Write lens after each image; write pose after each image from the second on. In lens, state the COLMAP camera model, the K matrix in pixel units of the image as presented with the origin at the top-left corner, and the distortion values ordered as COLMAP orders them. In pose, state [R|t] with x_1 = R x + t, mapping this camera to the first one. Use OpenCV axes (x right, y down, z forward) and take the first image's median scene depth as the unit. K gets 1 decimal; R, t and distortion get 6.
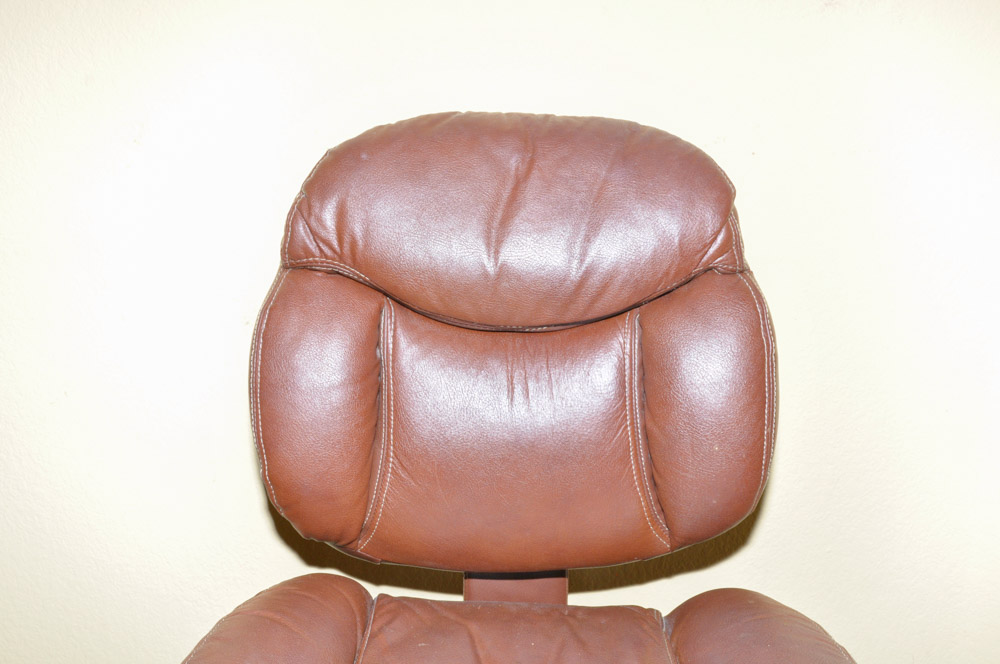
lens RADIAL K [[976.9, 0, 500.0], [0, 976.9, 332.0], [0, 0, 1]] dist [-0.005426, 0.001082]
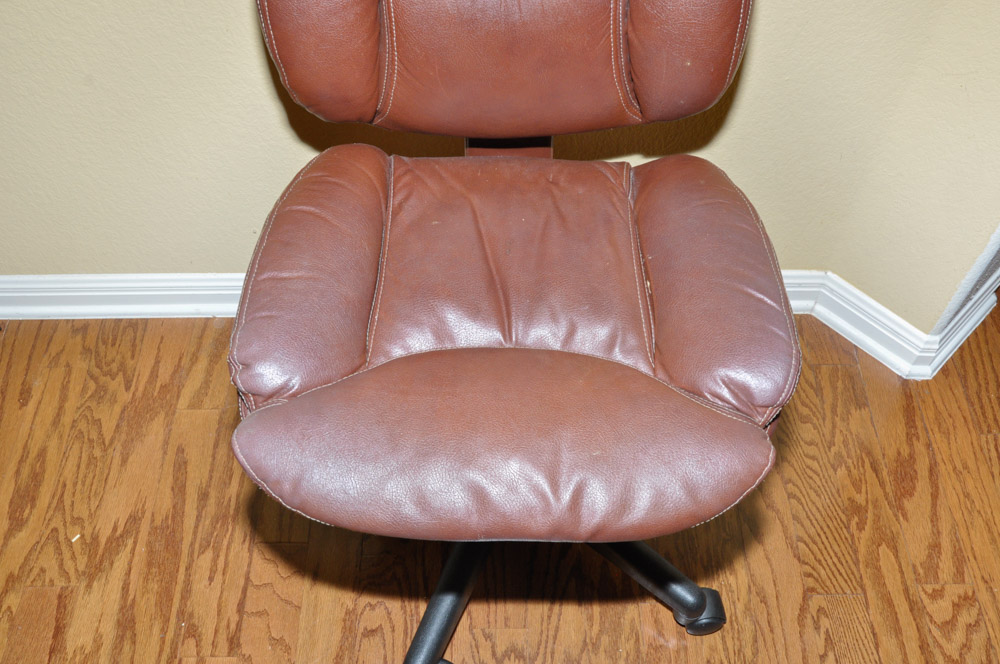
lens RADIAL K [[950.3, 0, 500.0], [0, 950.3, 332.0], [0, 0, 1]] dist [0.004153, -0.000508]
pose [[0.999818, -0.019050, 0.000538, 0.000161], [0.014150, 0.760987, 0.648613, -0.340015], [-0.012766, -0.648487, 0.761118, -0.022882]]
